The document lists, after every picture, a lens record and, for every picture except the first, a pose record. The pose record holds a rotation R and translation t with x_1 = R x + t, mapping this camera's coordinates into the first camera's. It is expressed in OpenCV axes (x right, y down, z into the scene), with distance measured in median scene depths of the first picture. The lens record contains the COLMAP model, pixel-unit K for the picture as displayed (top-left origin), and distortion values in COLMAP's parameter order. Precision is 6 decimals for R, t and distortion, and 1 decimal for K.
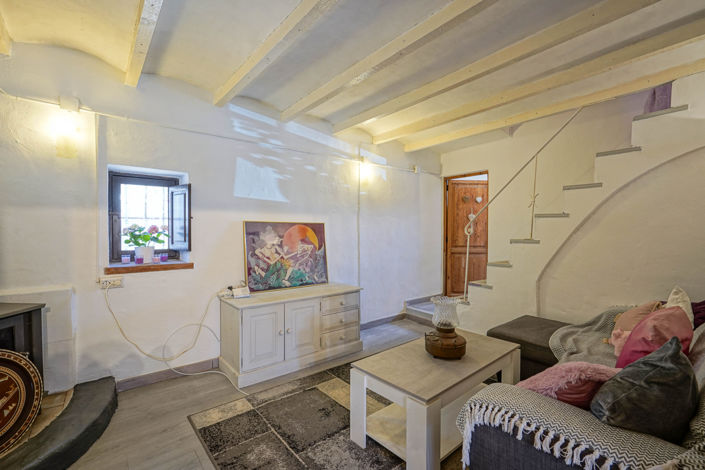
lens RADIAL K [[326.3, 0, 357.2], [0, 326.3, 233.8], [0, 0, 1]] dist [0.000322, -0.000223]
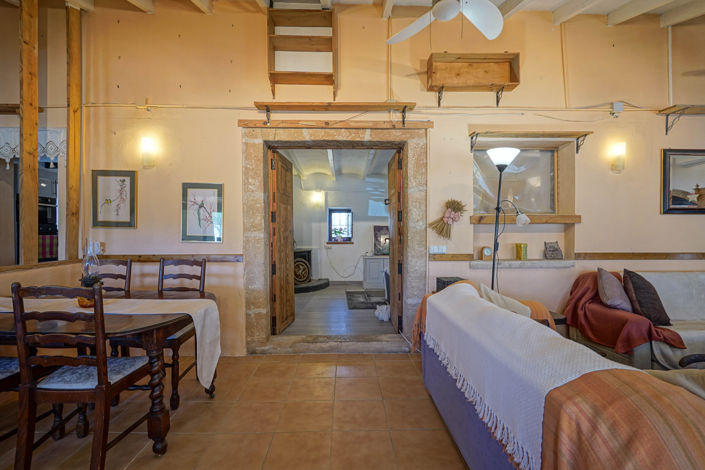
lens RADIAL K [[326.3, 0, 355.5], [0, 326.3, 230.8], [0, 0, 1]] dist [0.000322, -0.000223]
pose [[0.806816, -0.005120, -0.590780, 1.088446], [-0.006932, 0.999812, -0.018132, 0.048561], [0.590762, 0.018725, 0.806629, -1.134996]]
